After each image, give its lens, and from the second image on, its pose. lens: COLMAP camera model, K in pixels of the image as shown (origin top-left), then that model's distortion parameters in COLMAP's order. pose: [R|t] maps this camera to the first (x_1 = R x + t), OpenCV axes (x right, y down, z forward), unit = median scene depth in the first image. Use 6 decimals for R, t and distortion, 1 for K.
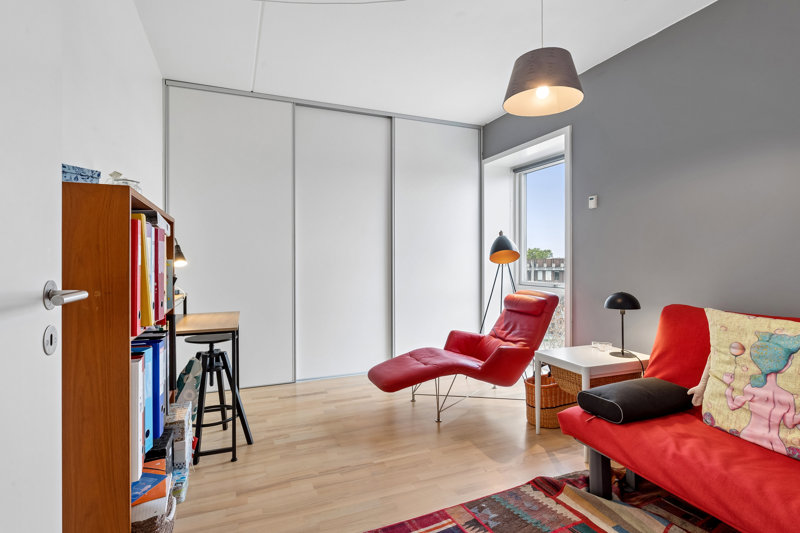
lens RADIAL K [[390.6, 0, 402.6], [0, 390.6, 262.9], [0, 0, 1]] dist [-0.008542, -0.001098]
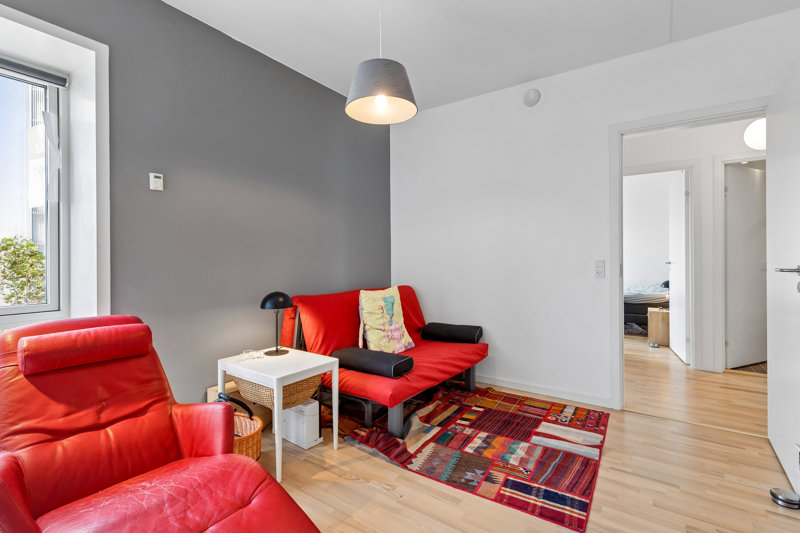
lens RADIAL K [[359.3, 0, 401.2], [0, 359.3, 259.8], [0, 0, 1]] dist [-0.020634, -0.000299]
pose [[-0.521408, -0.005558, 0.853289, -0.574827], [0.004658, 0.999945, 0.009360, -0.021620], [-0.853294, 0.008855, -0.521354, 1.698370]]
